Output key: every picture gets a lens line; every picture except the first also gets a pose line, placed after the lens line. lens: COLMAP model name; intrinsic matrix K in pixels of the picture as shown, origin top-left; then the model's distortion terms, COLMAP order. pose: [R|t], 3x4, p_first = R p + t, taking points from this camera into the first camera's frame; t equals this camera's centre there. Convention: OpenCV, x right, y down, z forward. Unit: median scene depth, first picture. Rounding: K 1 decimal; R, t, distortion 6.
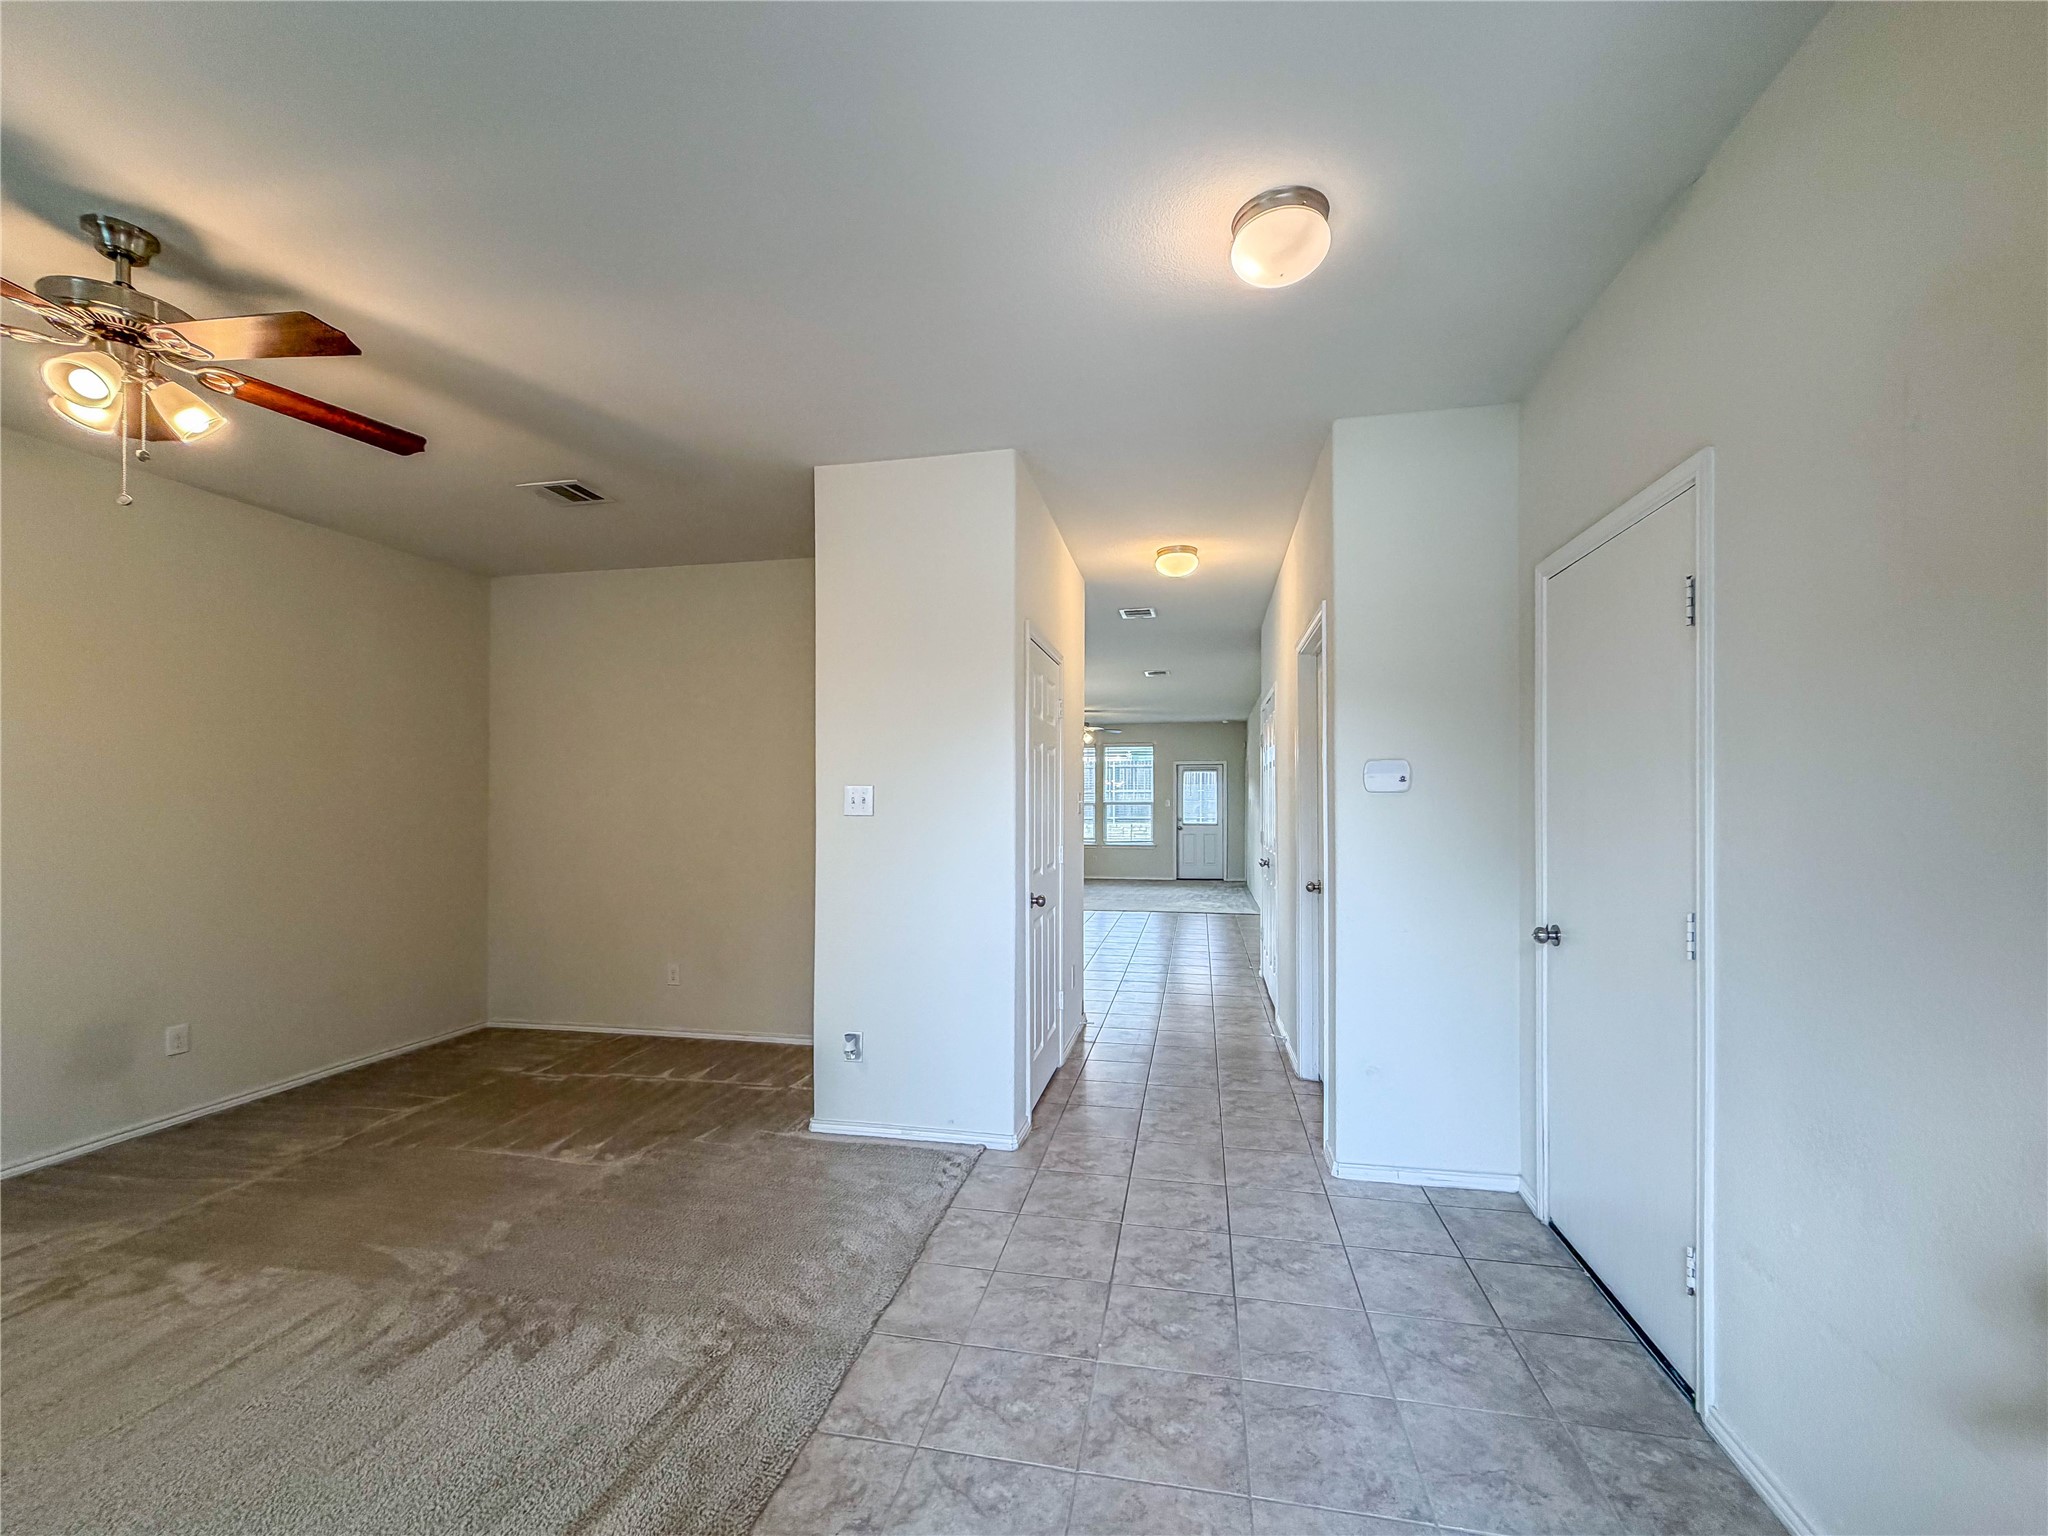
lens RADIAL K [[836.3, 0, 1023.9], [0, 836.3, 787.9], [0, 0, 1]] dist [0.000352, -0.000121]
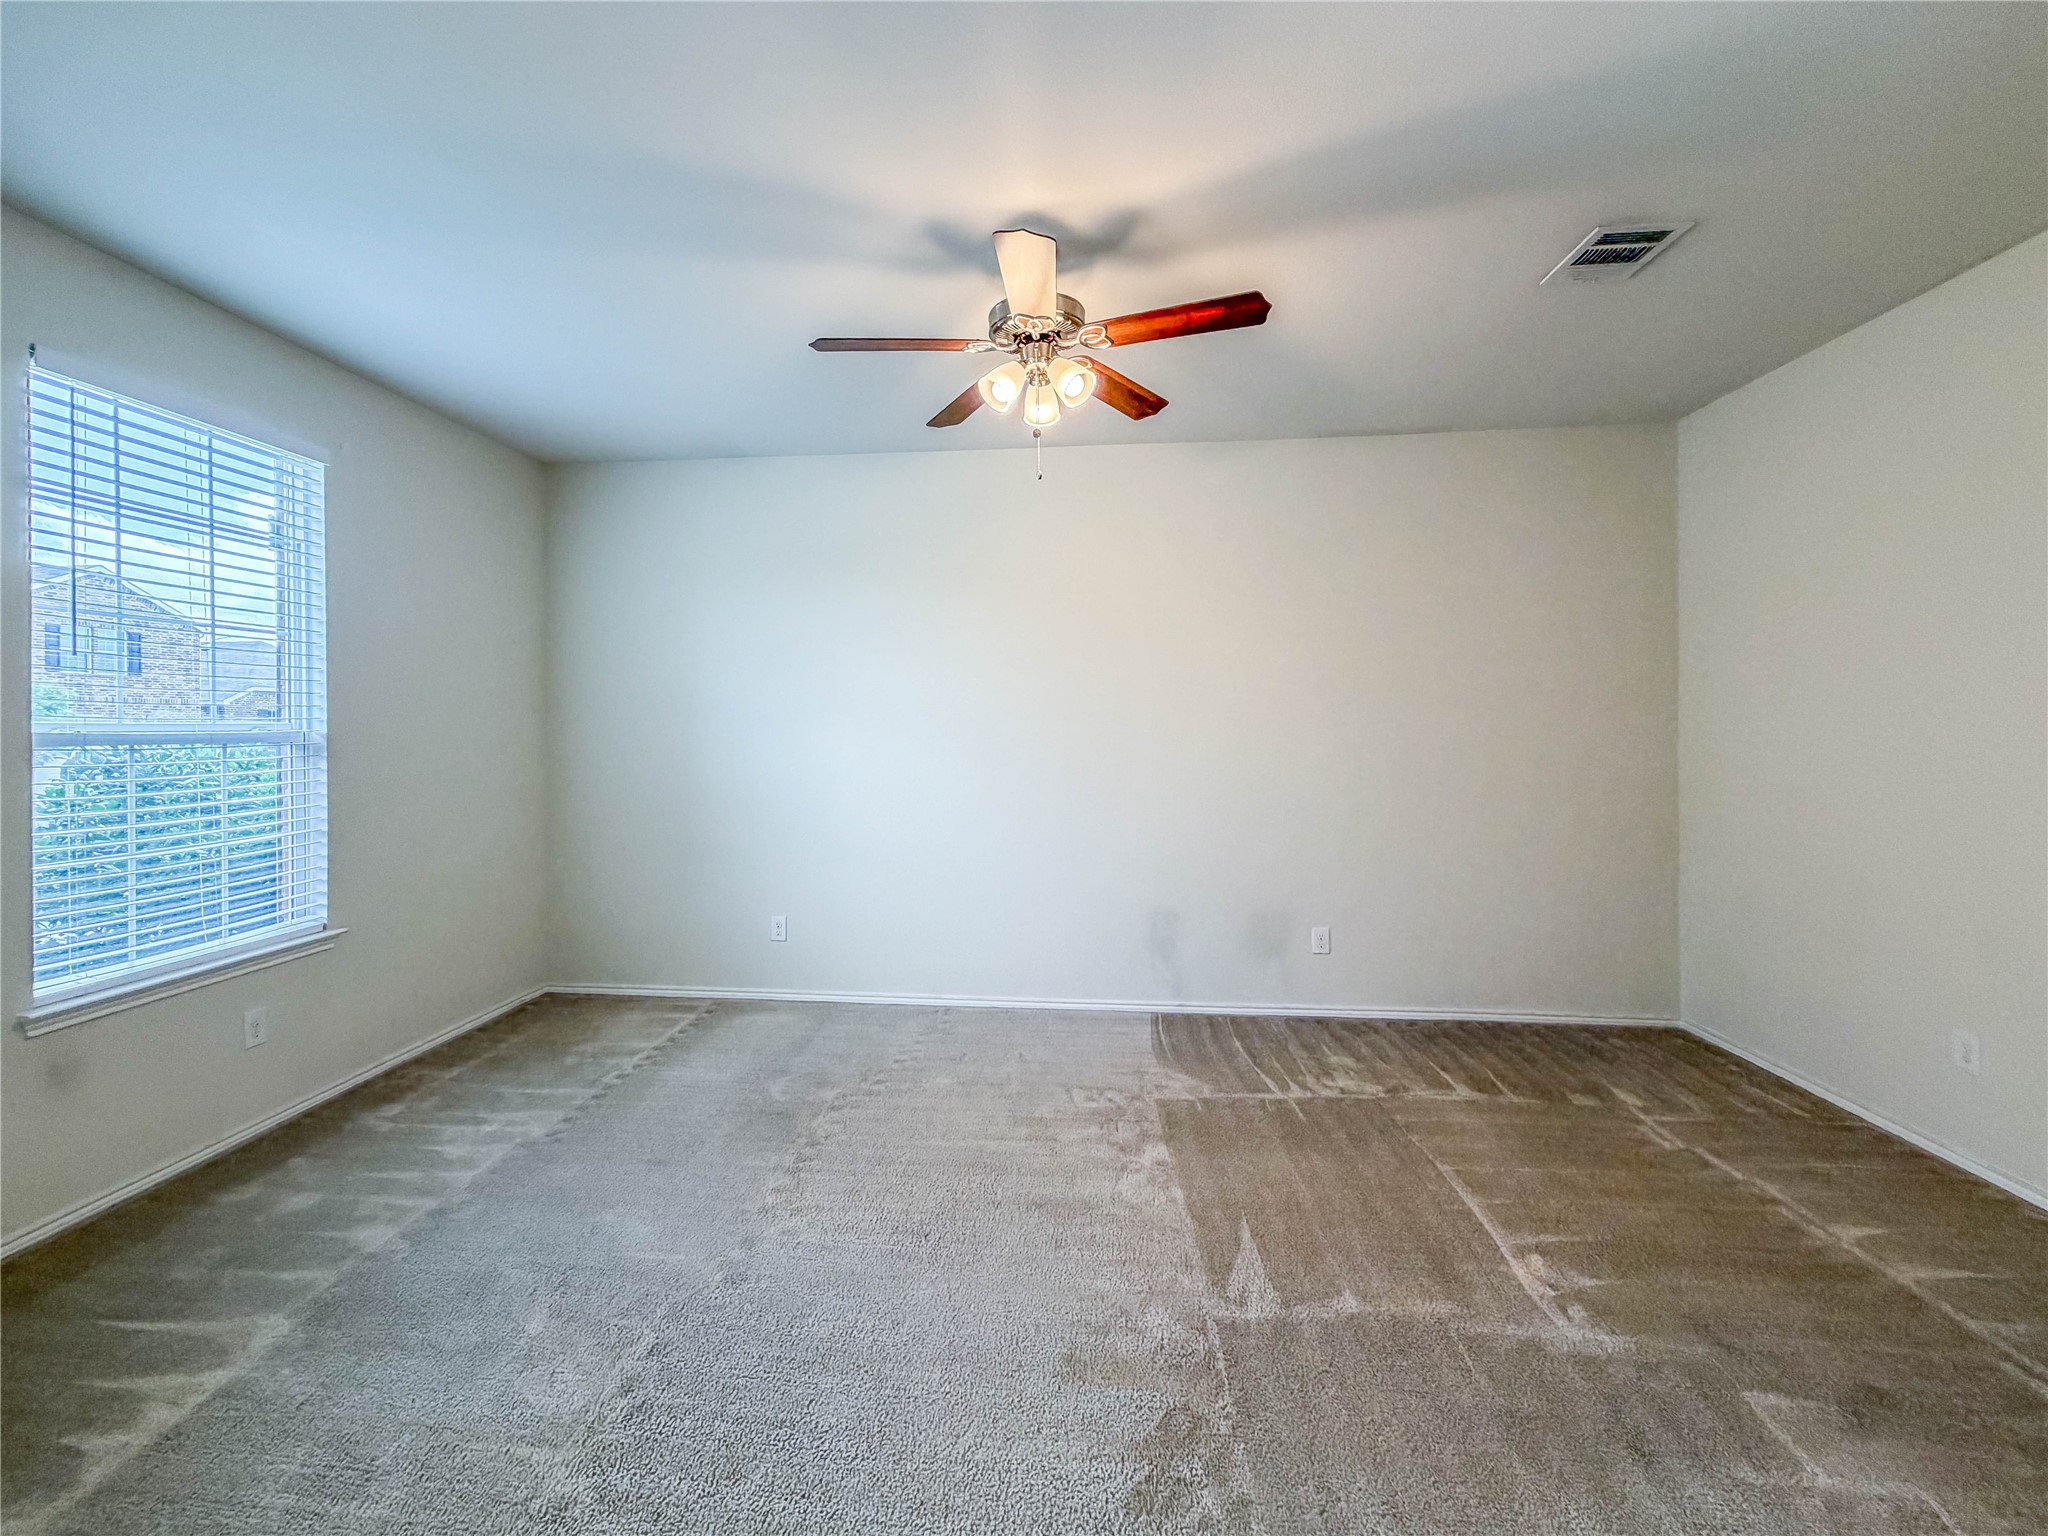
lens RADIAL K [[836.3, 0, 1010.2], [0, 836.3, 735.8], [0, 0, 1]] dist [0.000352, -0.000121]
pose [[0.103299, 0.003445, -0.994644, 0.062478], [0.023853, 0.999698, 0.005940, 0.008201], [0.994364, -0.024339, 0.103185, 0.505539]]
